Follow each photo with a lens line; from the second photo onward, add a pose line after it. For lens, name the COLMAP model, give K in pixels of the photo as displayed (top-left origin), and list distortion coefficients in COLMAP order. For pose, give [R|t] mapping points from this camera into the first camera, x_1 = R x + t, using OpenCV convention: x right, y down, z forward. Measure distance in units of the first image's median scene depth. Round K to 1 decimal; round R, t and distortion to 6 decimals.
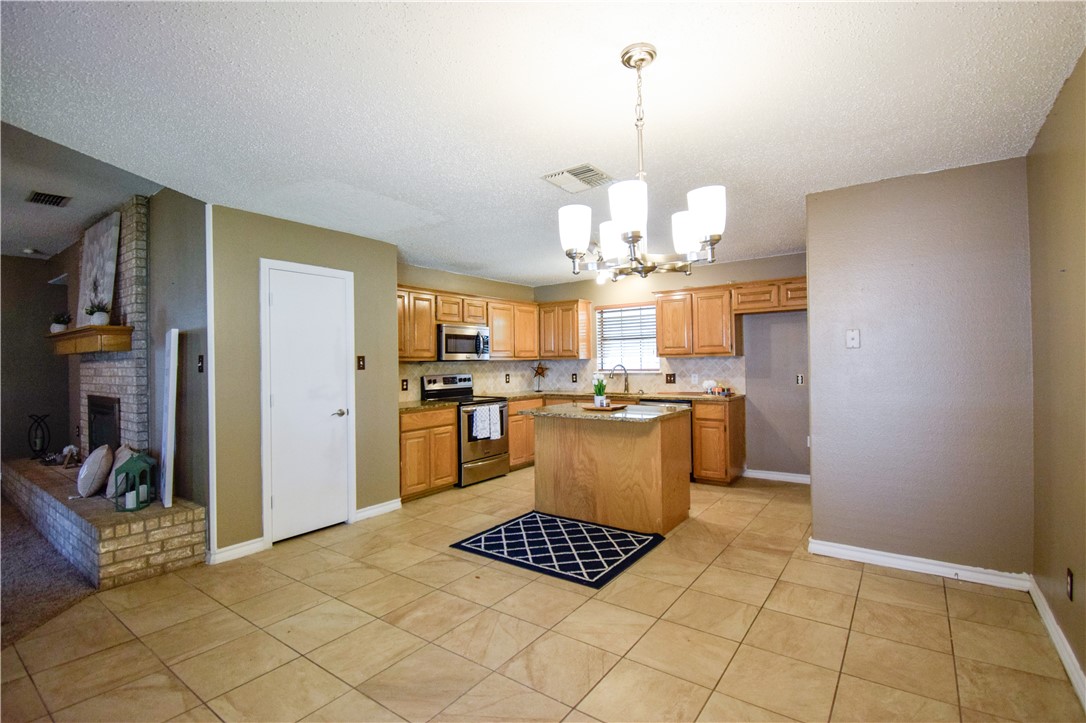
lens RADIAL K [[485.2, 0, 547.5], [0, 485.2, 359.8], [0, 0, 1]] dist [0.004174, -0.016372]
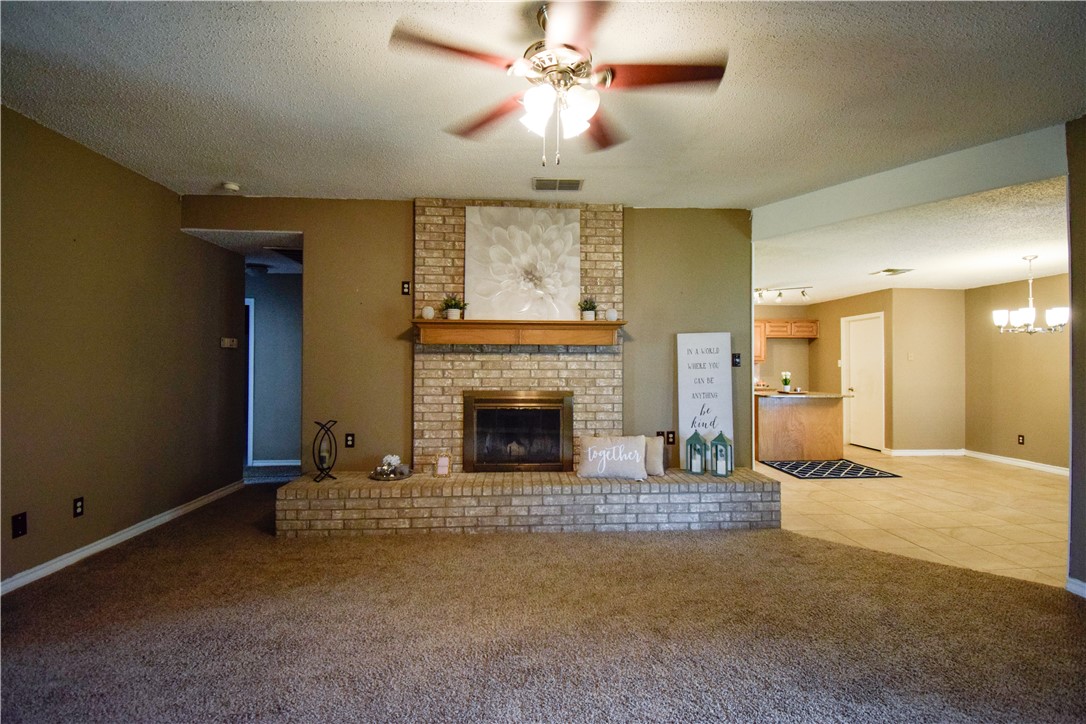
lens RADIAL K [[485.2, 0, 547.5], [0, 485.2, 360.3], [0, 0, 1]] dist [0.004174, -0.016372]
pose [[0.775998, 0.025241, 0.630230, -1.182706], [-0.016214, 0.999667, -0.020072, 0.026406], [-0.630527, 0.005357, 0.776149, 0.180137]]
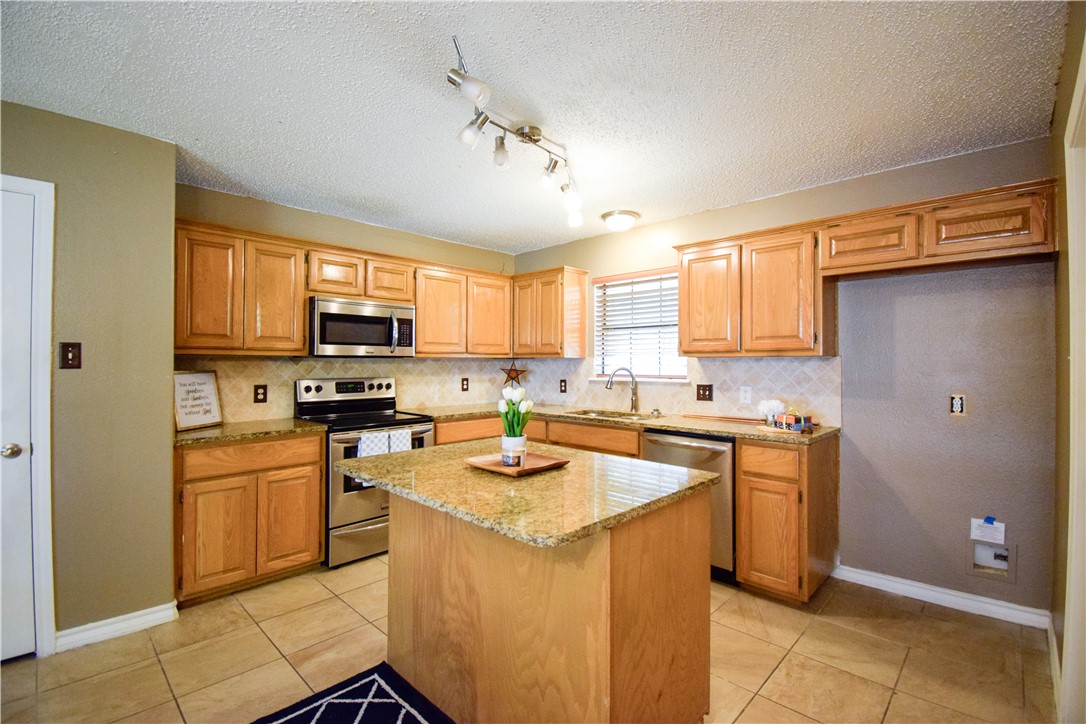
lens RADIAL K [[485.2, 0, 547.5], [0, 485.2, 360.3], [0, 0, 1]] dist [0.004174, -0.016372]
pose [[0.991548, 0.017475, -0.128561, 0.150926], [-0.017339, 0.999847, 0.002177, 0.000924], [0.128579, 0.000070, 0.991699, 0.418608]]
